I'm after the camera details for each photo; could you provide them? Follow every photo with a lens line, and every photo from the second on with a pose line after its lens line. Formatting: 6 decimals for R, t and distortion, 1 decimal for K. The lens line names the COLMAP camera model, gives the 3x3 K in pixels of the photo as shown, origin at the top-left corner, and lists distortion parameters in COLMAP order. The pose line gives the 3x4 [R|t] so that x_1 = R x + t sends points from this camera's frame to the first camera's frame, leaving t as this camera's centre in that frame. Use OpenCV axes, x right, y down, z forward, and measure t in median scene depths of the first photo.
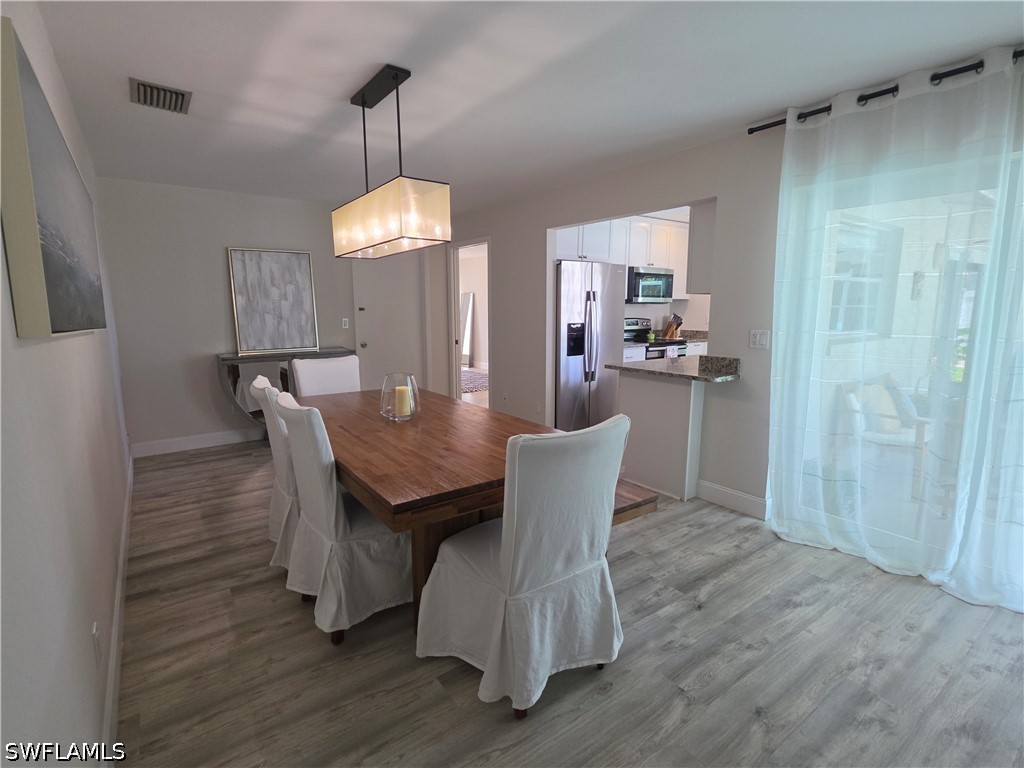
lens RADIAL K [[492.7, 0, 512.0], [0, 492.7, 384.0], [0, 0, 1]] dist [-0.002817, 0.000089]
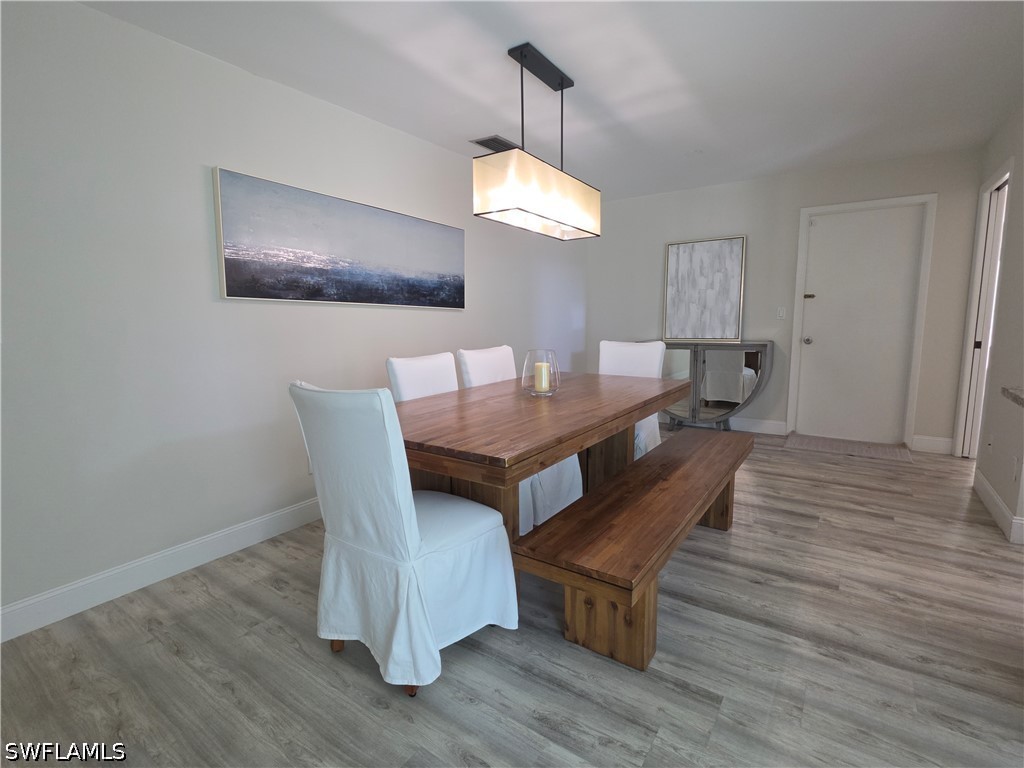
lens RADIAL K [[488.1, 0, 511.4], [0, 488.1, 389.2], [0, 0, 1]] dist [0.002008, 0.000458]
pose [[0.323375, 0.137815, -0.936181, 0.369113], [-0.132134, 0.986221, 0.099540, -0.017142], [0.937000, 0.091513, 0.337130, 0.323175]]
